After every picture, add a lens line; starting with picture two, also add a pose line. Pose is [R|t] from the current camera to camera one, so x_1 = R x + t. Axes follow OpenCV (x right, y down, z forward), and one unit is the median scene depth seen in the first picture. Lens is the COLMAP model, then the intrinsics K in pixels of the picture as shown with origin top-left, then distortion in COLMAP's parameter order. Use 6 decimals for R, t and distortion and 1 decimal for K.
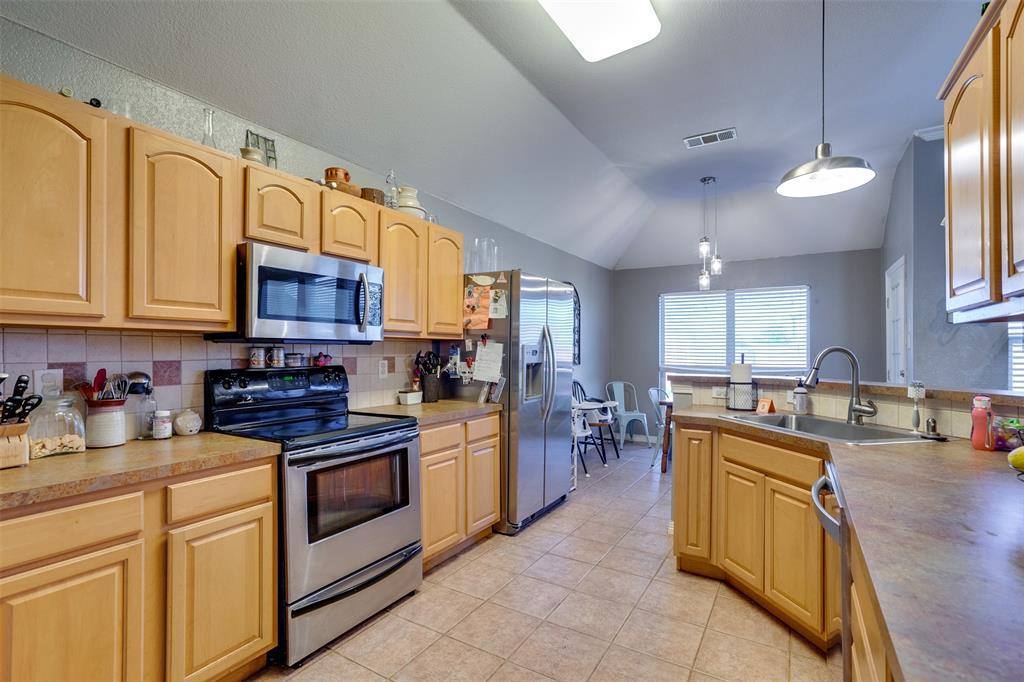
lens RADIAL K [[466.9, 0, 514.9], [0, 466.9, 344.2], [0, 0, 1]] dist [-0.001595, 0.000442]
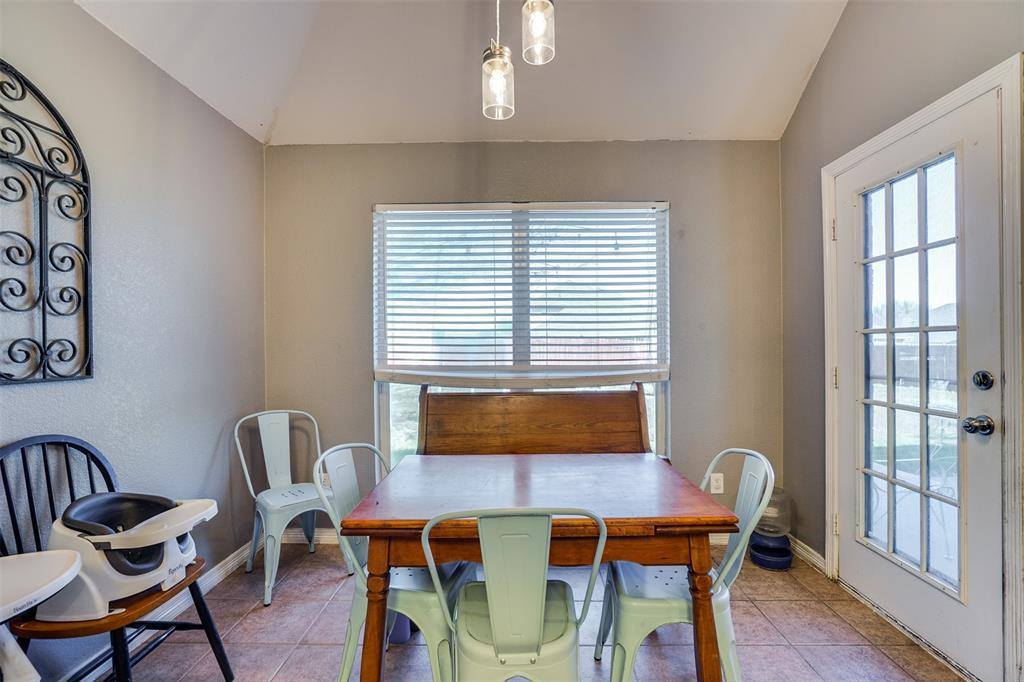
lens RADIAL K [[466.9, 0, 514.9], [0, 466.9, 344.2], [0, 0, 1]] dist [-0.001595, 0.000442]
pose [[0.855888, -0.008550, 0.517090, 0.231792], [0.002620, 0.999922, 0.012197, 0.021446], [-0.517154, -0.009085, 0.855844, 0.657979]]
